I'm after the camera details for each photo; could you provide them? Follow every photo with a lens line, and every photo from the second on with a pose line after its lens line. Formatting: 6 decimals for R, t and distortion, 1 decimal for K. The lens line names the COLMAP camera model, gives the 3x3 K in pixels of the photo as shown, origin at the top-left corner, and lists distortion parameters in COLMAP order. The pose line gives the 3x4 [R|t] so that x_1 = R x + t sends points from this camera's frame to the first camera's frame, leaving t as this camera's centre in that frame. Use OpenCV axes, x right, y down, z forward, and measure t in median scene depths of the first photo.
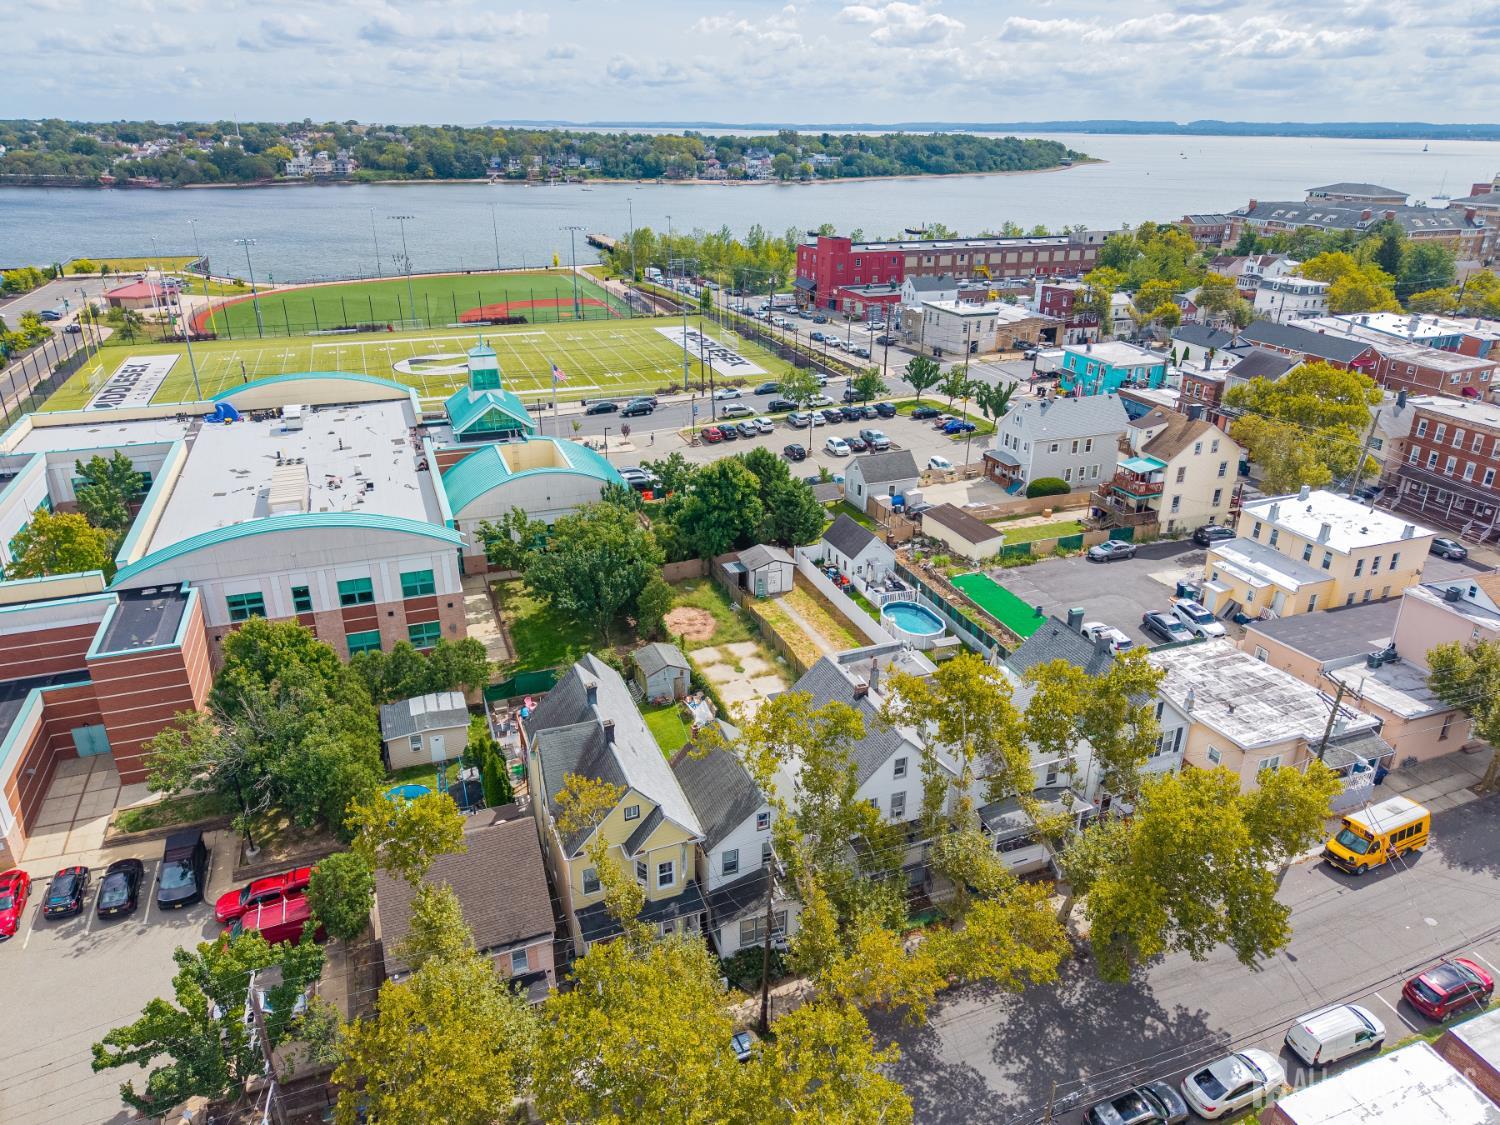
lens RADIAL K [[1005.6, 0, 755.3], [0, 1005.6, 563.3], [0, 0, 1]] dist [0.035674, -0.039830]
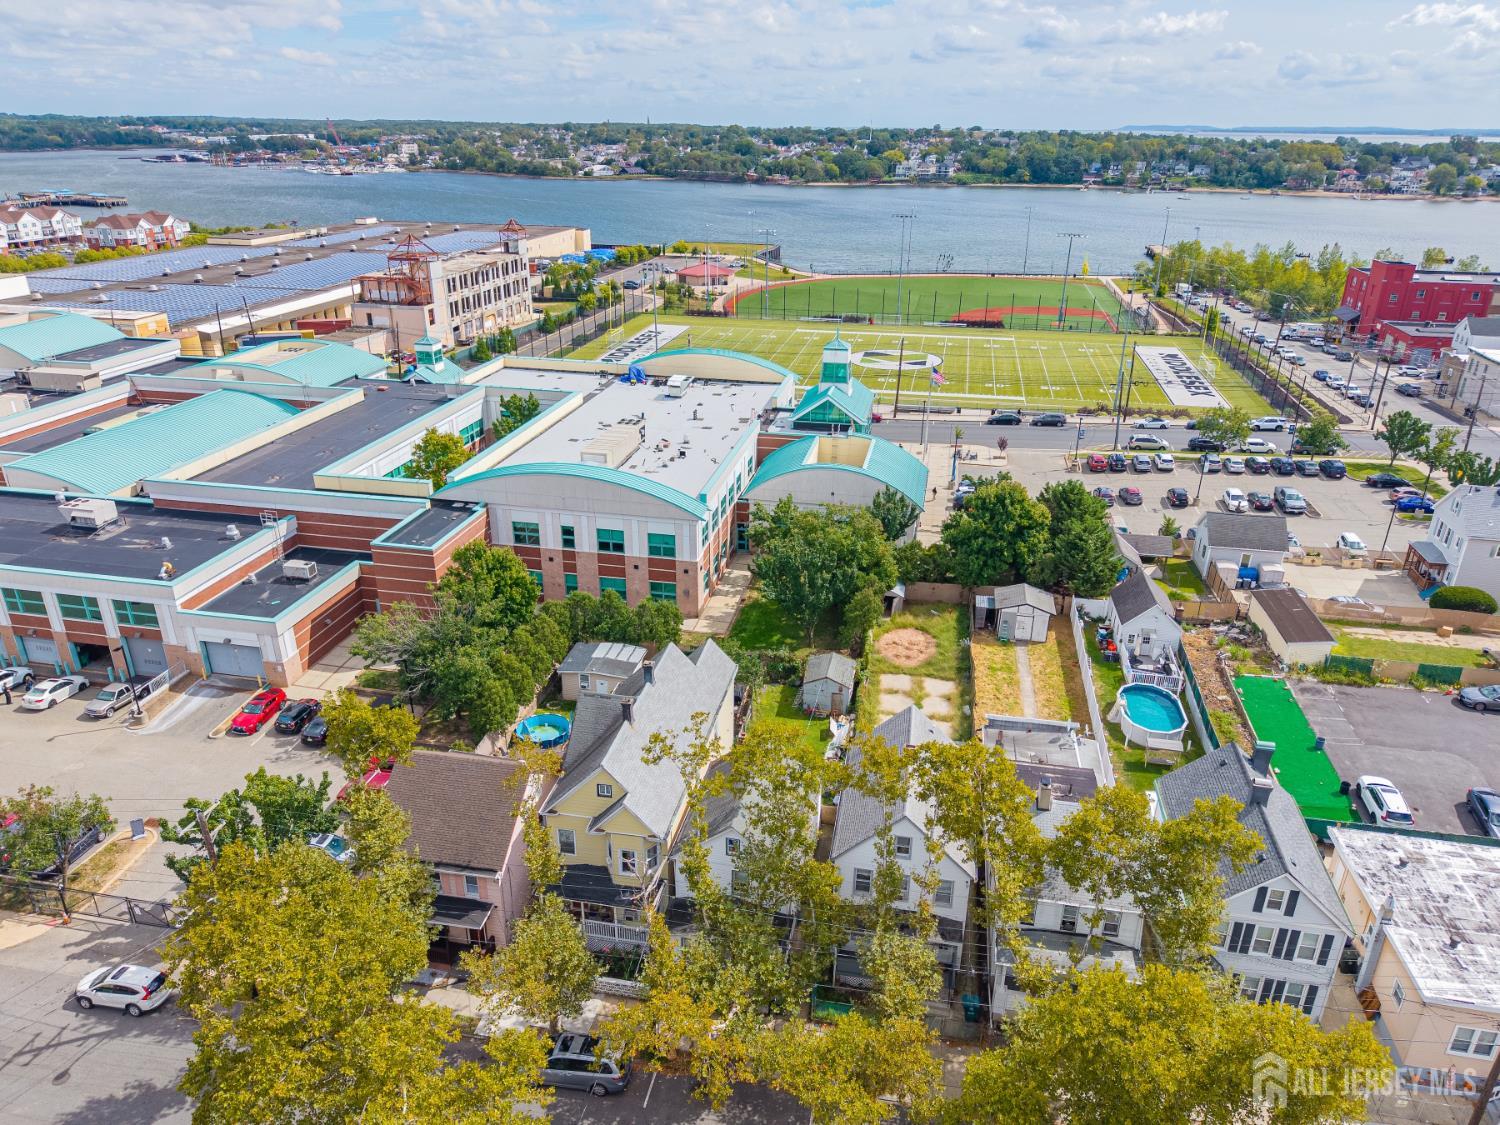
lens RADIAL K [[1005.6, 0, 755.3], [0, 1005.6, 563.3], [0, 0, 1]] dist [0.035674, -0.039830]
pose [[0.848324, 0.211164, -0.485548, 0.230461], [-0.213413, 0.975608, 0.051425, -0.031334], [0.484563, 0.059997, 0.872696, 0.086139]]
